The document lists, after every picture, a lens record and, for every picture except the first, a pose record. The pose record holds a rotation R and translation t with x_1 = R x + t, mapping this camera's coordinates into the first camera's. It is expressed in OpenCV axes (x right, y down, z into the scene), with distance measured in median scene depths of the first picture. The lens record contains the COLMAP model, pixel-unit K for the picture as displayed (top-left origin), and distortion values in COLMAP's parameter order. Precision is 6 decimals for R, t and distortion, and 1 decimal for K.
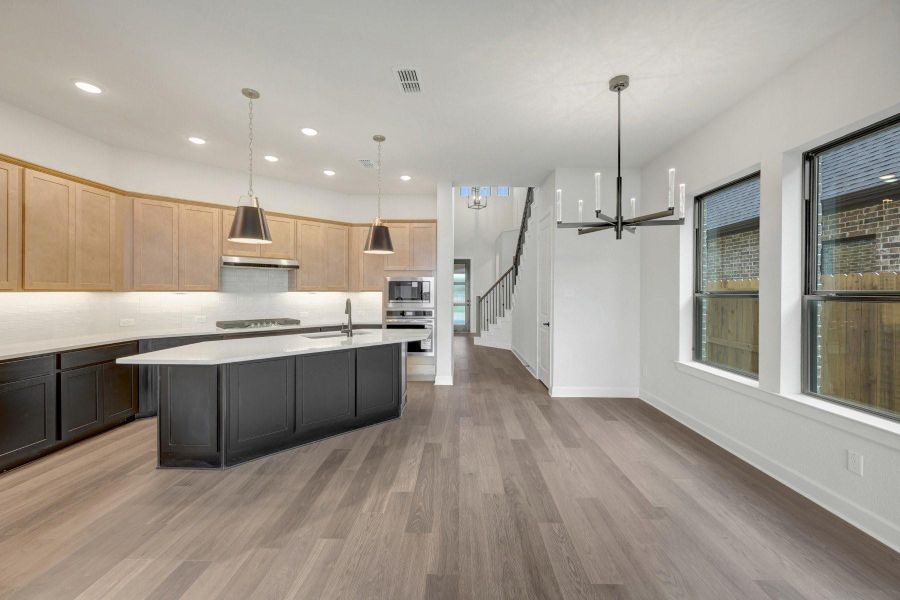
lens RADIAL K [[362.6, 0, 452.9], [0, 362.6, 295.5], [0, 0, 1]] dist [-0.000041, -0.000074]
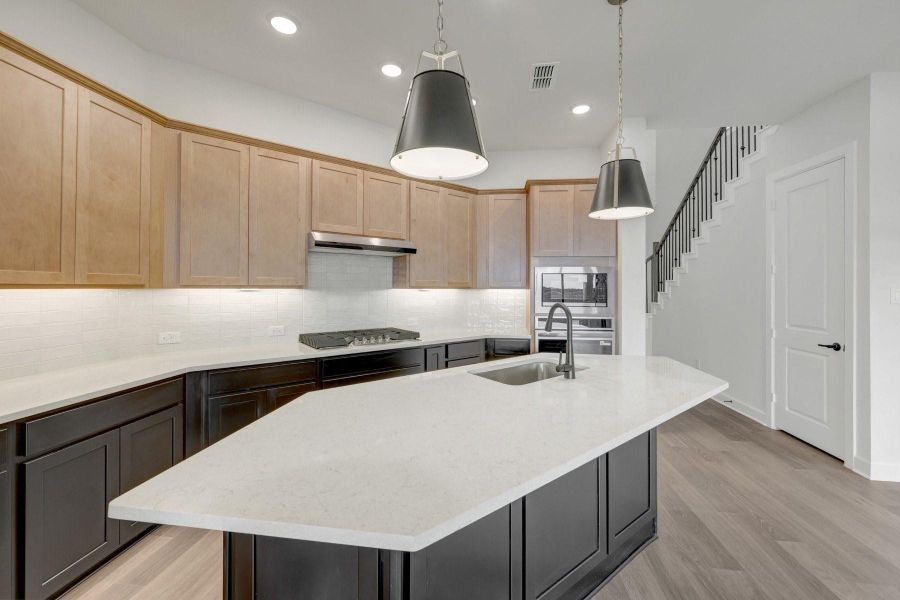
lens RADIAL K [[365.8, 0, 450.2], [0, 365.8, 288.2], [0, 0, 1]] dist [0.008892, -0.000196]
pose [[0.995019, 0.003066, -0.099639, -0.350030], [-0.004052, 0.999945, -0.009693, -0.005938], [0.099603, 0.010048, 0.994976, 0.411311]]
